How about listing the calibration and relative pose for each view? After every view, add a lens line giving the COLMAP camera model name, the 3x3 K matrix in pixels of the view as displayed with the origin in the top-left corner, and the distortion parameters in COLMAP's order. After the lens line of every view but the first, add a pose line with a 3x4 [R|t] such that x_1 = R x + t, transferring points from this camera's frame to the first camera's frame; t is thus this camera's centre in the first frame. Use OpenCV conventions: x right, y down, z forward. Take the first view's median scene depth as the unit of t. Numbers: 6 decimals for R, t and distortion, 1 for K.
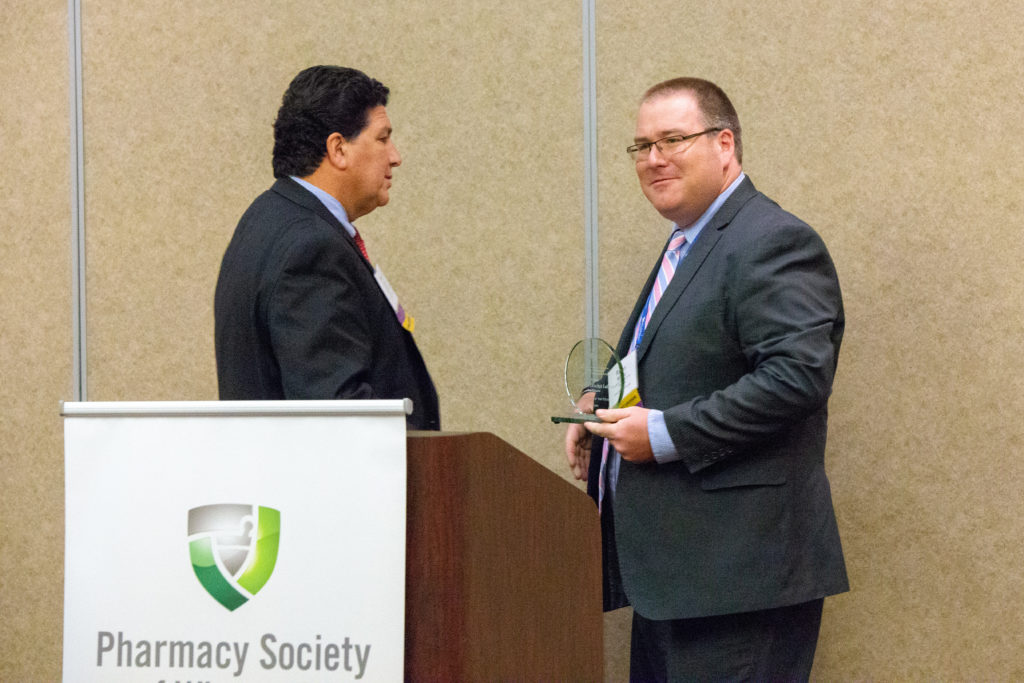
lens RADIAL K [[4097.5, 0, 512.5], [0, 4097.5, 309.6], [0, 0, 1]] dist [0.360157, 1.981670]
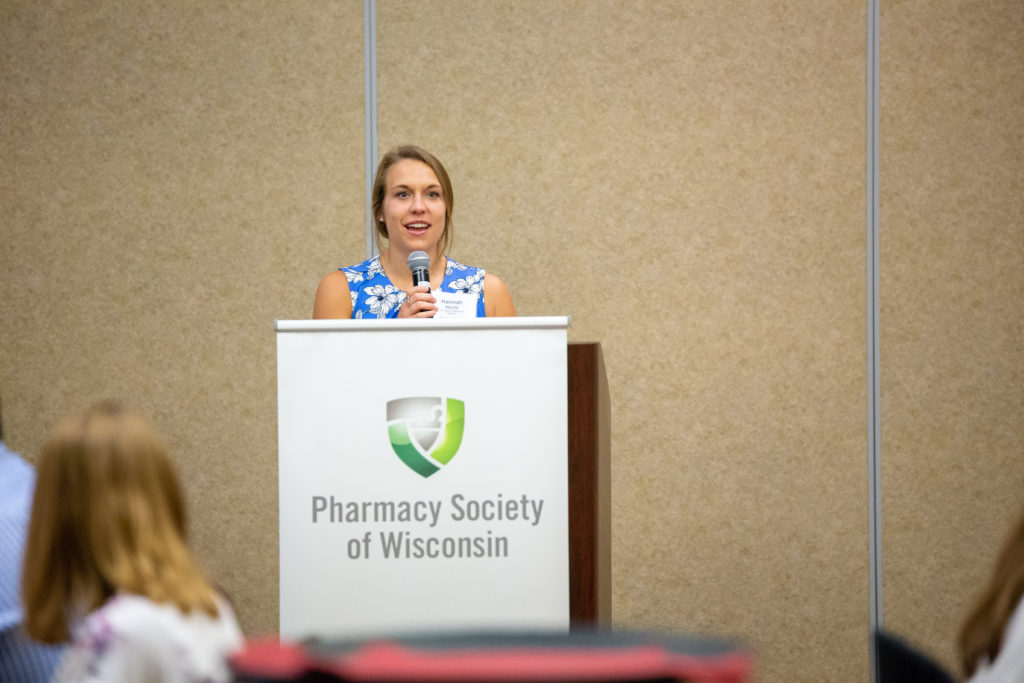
lens RADIAL K [[5482.1, 0, 512.0], [0, 5482.1, 341.5], [0, 0, 1]] dist [1.517931, 17.162191]
pose [[0.935930, -0.003538, 0.352169, -0.517820], [0.001283, 0.999977, 0.006636, 0.014184], [-0.352185, -0.005758, 0.935913, -0.511437]]
